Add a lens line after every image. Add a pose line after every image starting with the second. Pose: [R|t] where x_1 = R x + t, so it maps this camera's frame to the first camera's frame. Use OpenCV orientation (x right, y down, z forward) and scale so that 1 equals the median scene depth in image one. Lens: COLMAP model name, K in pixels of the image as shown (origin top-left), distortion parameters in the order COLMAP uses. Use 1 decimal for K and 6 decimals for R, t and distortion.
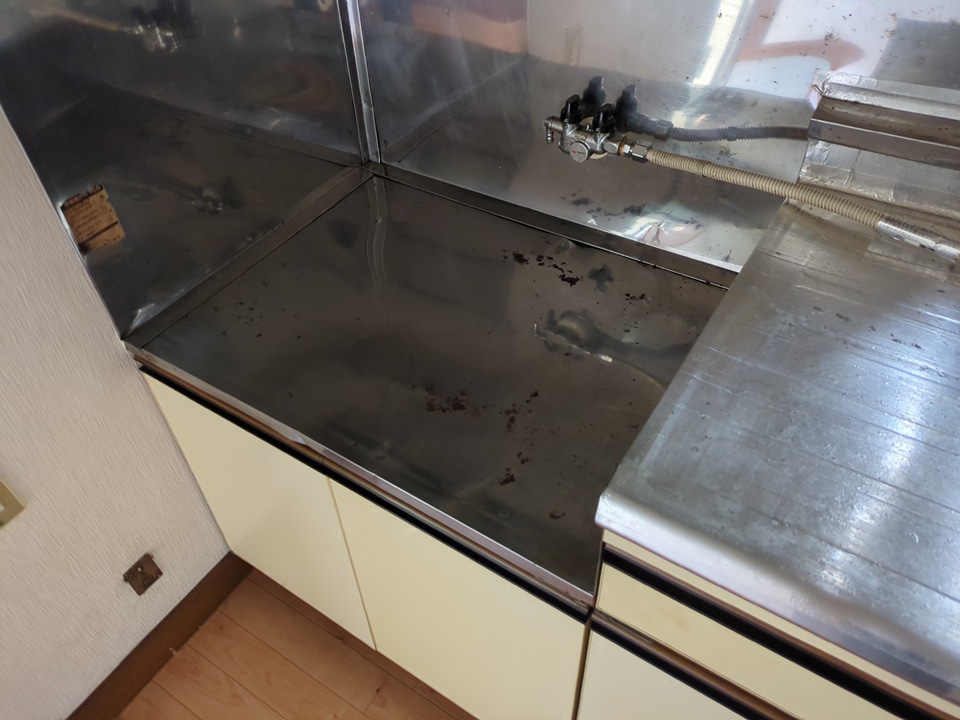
lens RADIAL K [[726.8, 0, 480.0], [0, 726.8, 360.0], [0, 0, 1]] dist [0.034280, -0.006406]
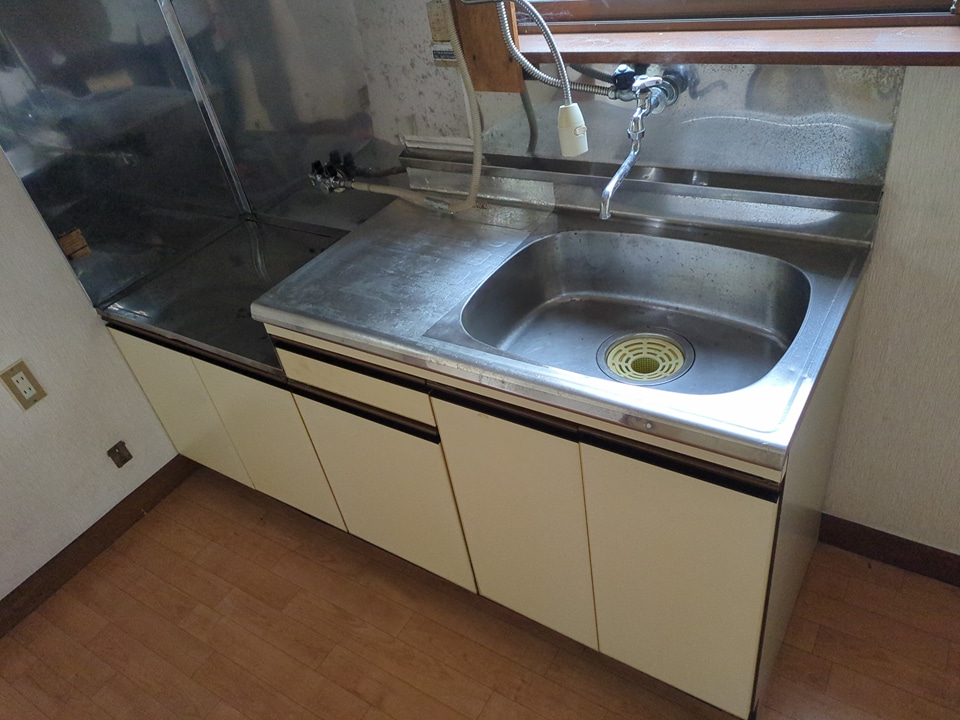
lens RADIAL K [[726.8, 0, 480.0], [0, 726.8, 360.0], [0, 0, 1]] dist [0.034280, -0.006406]
pose [[0.993134, -0.097286, -0.064956, 0.557276], [0.089344, 0.989266, -0.115627, 0.372261], [0.075508, 0.109030, 0.991166, -0.724572]]
